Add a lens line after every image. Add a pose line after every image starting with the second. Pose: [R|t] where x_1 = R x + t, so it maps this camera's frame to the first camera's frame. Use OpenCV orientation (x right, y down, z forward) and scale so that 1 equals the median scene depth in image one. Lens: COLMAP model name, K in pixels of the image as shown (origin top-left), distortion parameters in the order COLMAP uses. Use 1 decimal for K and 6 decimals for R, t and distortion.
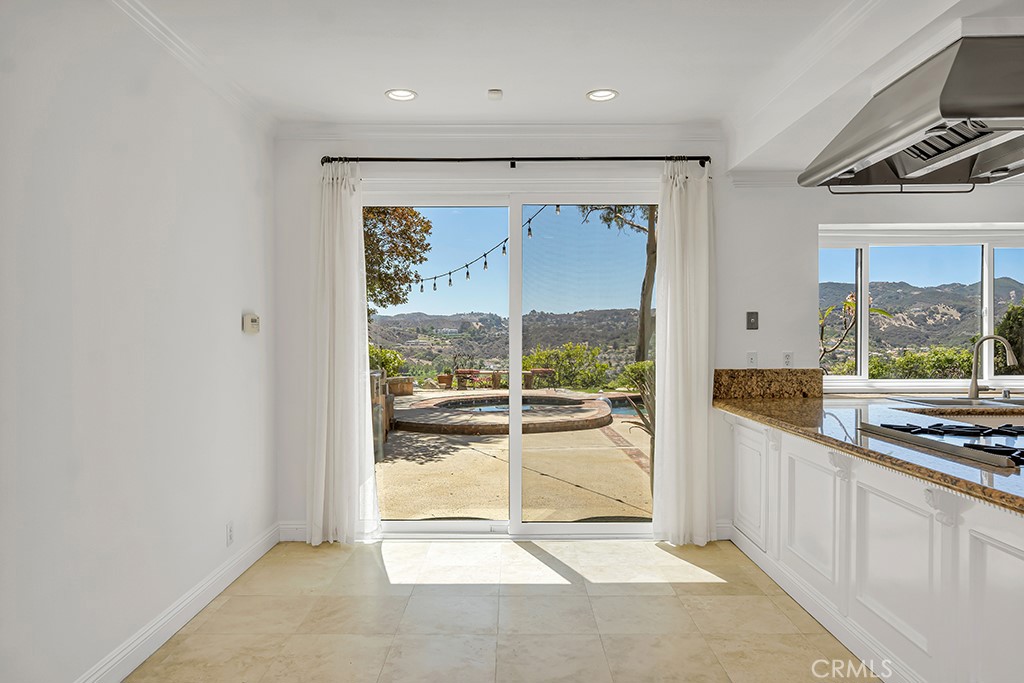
lens RADIAL K [[699.3, 0, 498.8], [0, 699.3, 336.8], [0, 0, 1]] dist [-0.002472, 0.007530]
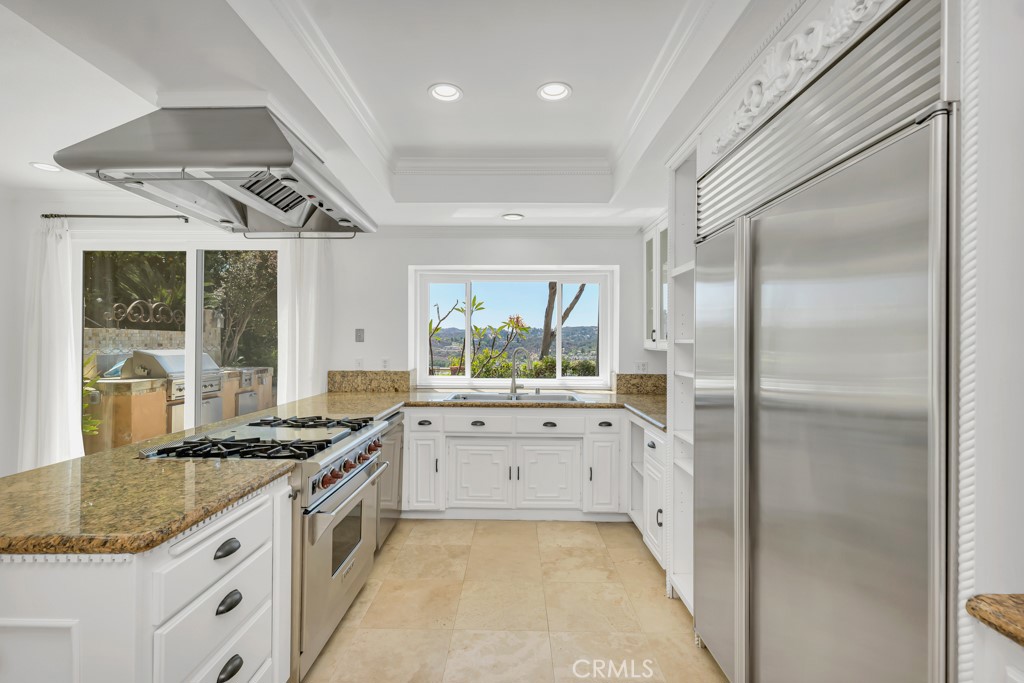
lens RADIAL K [[465.9, 0, 509.9], [0, 465.9, 342.4], [0, 0, 1]] dist [0.003451, -0.002465]
pose [[0.999959, 0.007220, -0.005409, 0.664545], [-0.007240, 0.999967, -0.003777, -0.008005], [0.005381, 0.003816, 0.999978, 0.088478]]
